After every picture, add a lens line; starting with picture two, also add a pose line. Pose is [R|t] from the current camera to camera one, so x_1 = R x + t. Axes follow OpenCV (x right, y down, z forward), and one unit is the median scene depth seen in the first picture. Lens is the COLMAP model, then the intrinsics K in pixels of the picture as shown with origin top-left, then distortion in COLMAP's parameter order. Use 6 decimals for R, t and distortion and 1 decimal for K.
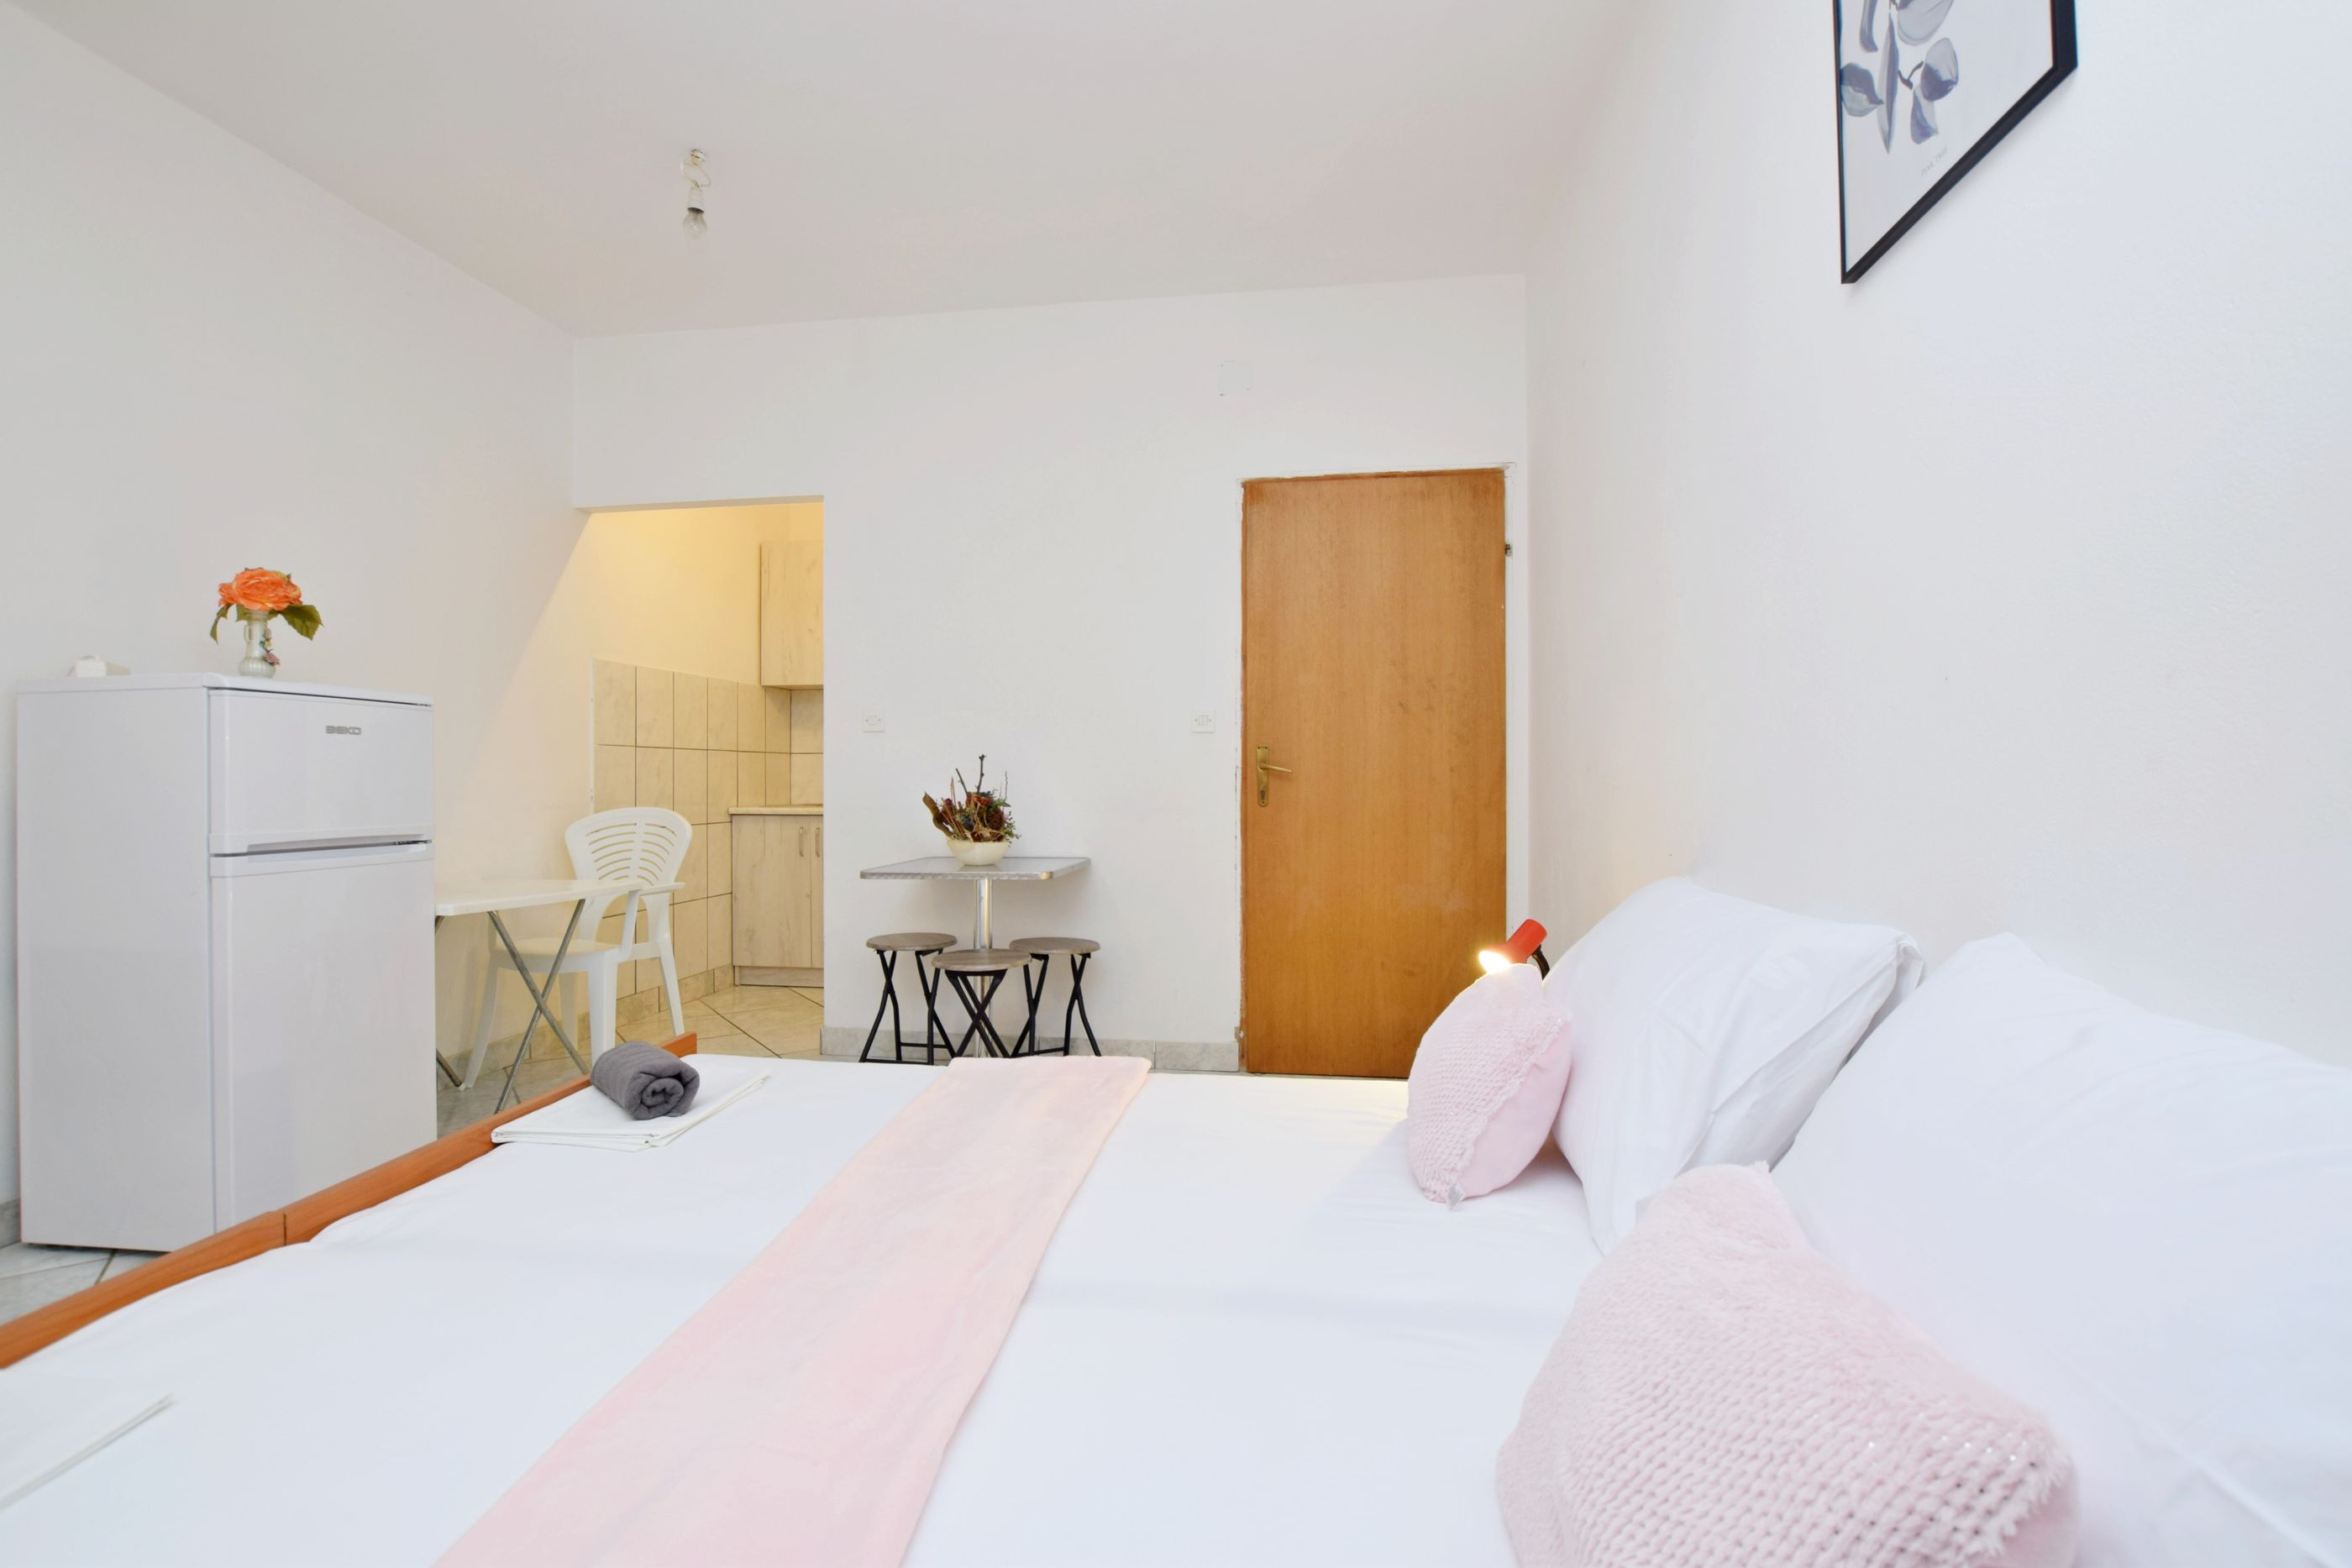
lens RADIAL K [[1055.1, 0, 1171.3], [0, 1055.1, 774.7], [0, 0, 1]] dist [-0.033534, 0.005328]
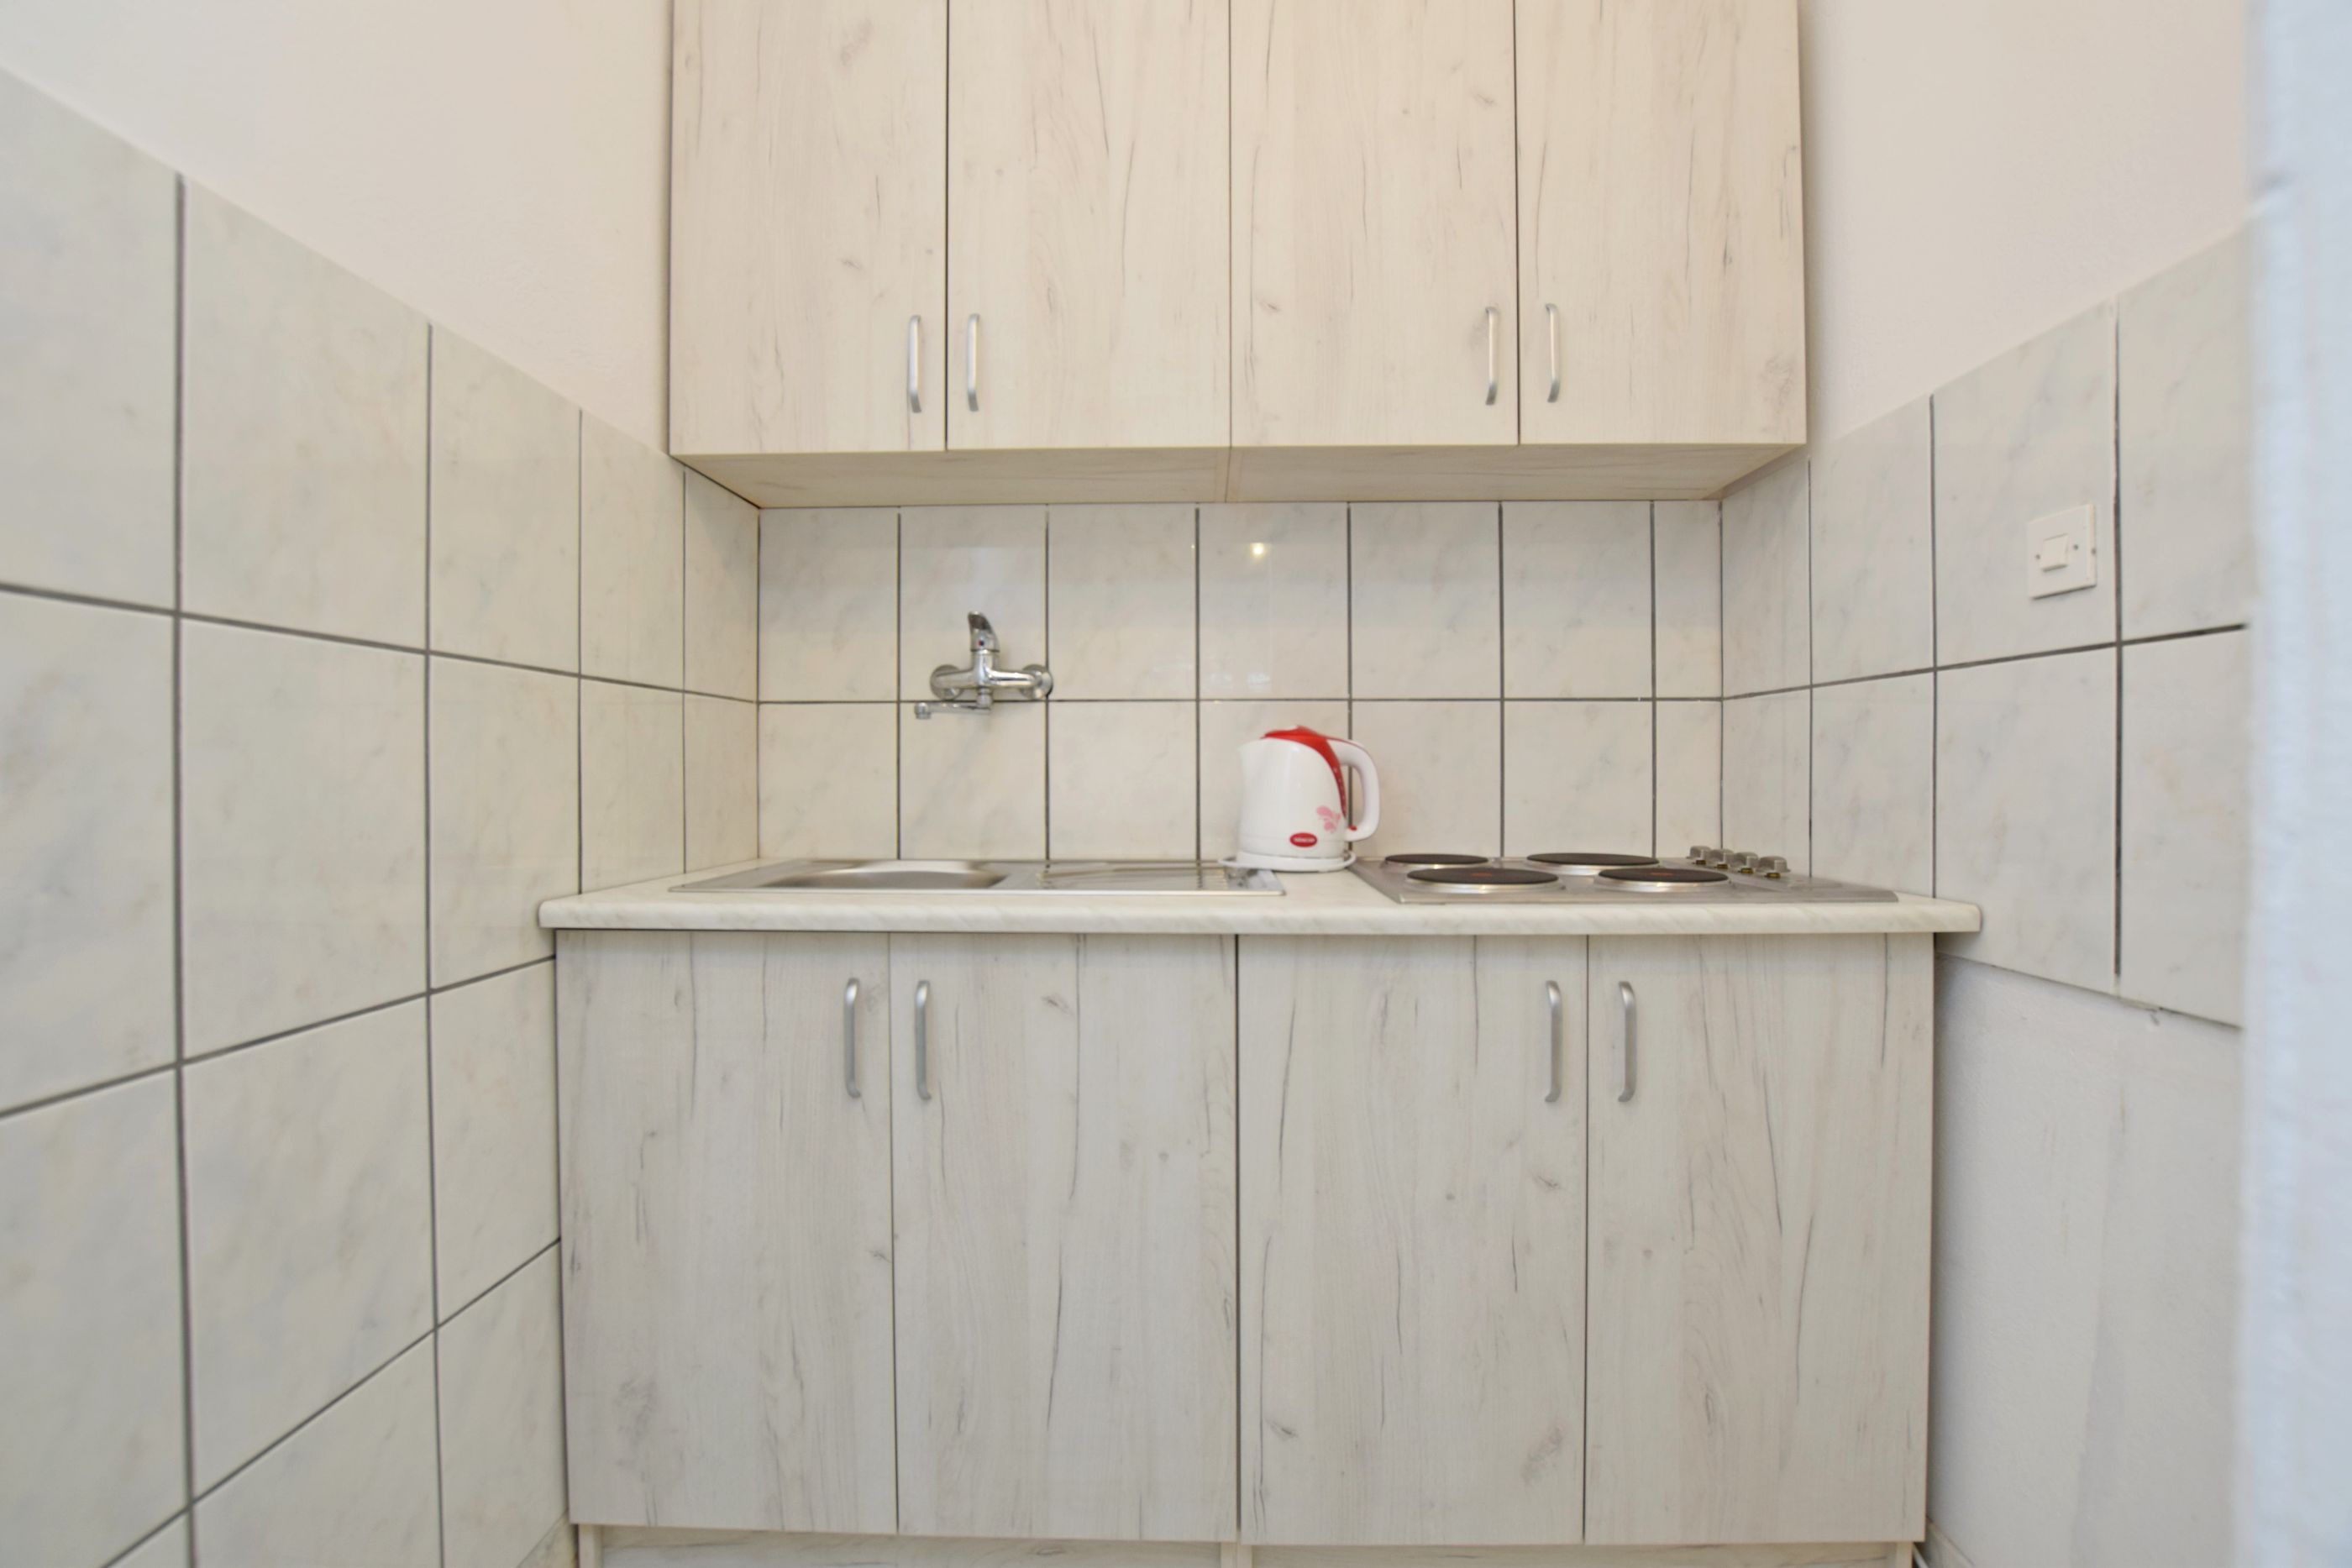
lens RADIAL K [[1055.1, 0, 1171.3], [0, 1055.1, 774.7], [0, 0, 1]] dist [-0.033534, 0.005328]
pose [[0.995485, -0.001626, 0.094901, -0.303465], [0.001119, 0.999985, 0.005389, 0.000969], [-0.094908, -0.005258, 0.995472, 0.755823]]
